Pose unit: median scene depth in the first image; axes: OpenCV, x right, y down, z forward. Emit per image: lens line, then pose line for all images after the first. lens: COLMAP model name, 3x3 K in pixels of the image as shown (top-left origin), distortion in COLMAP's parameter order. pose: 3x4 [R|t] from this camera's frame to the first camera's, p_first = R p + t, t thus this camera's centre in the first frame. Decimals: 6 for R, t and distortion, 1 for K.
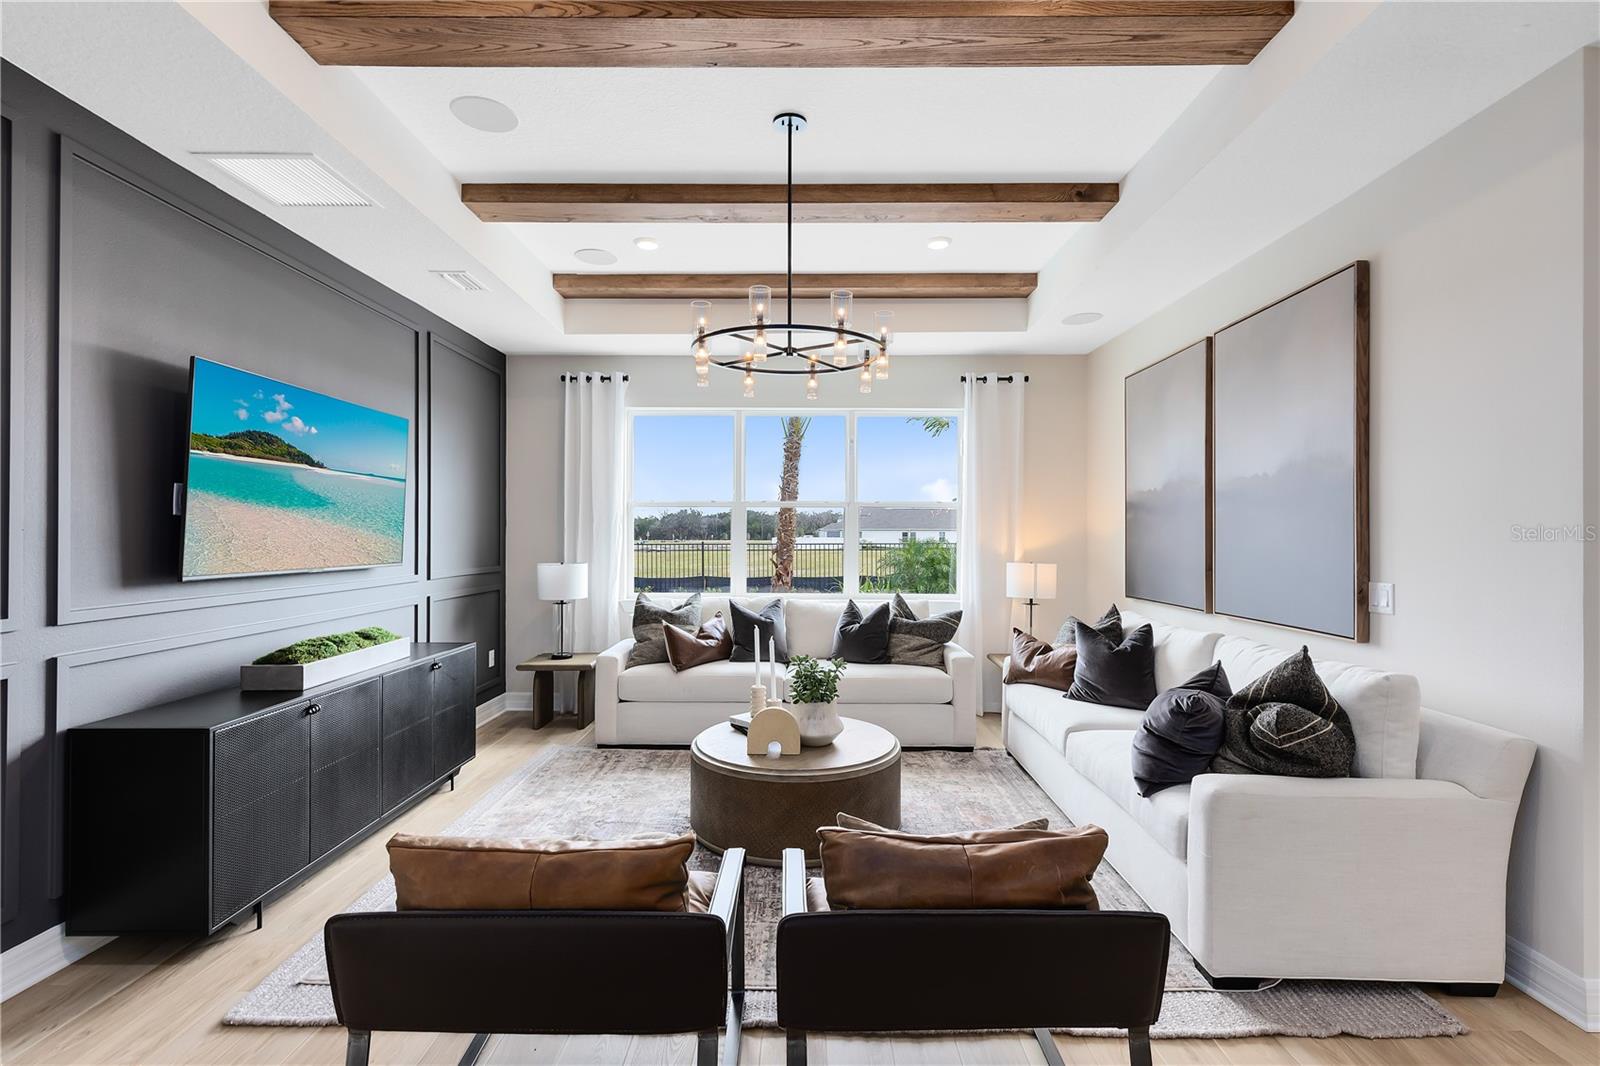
lens RADIAL K [[737.8, 0, 804.3], [0, 737.8, 529.0], [0, 0, 1]] dist [0.010057, 0.001301]
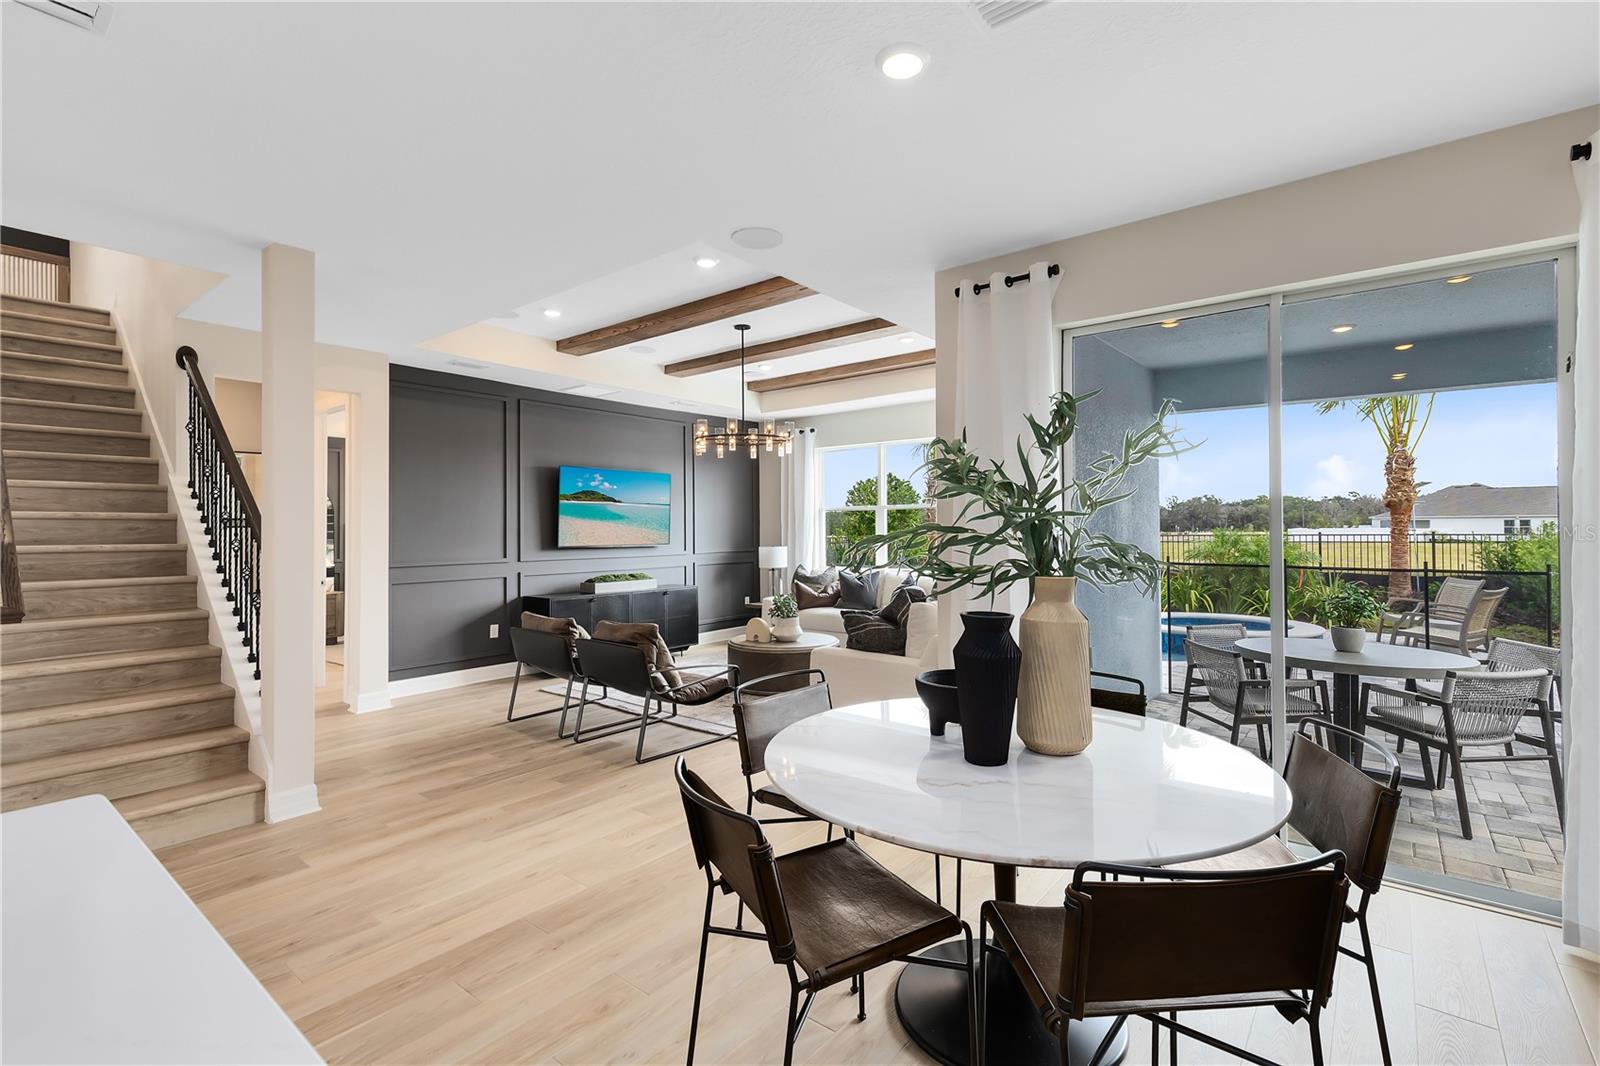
lens RADIAL K [[737.8, 0, 770.0], [0, 737.8, 519.0], [0, 0, 1]] dist [0.010057, 0.001301]
pose [[0.725471, -0.017548, -0.688029, 1.360648], [0.015390, 0.999839, -0.009273, -0.001862], [0.688080, -0.003861, 0.725624, -0.368679]]
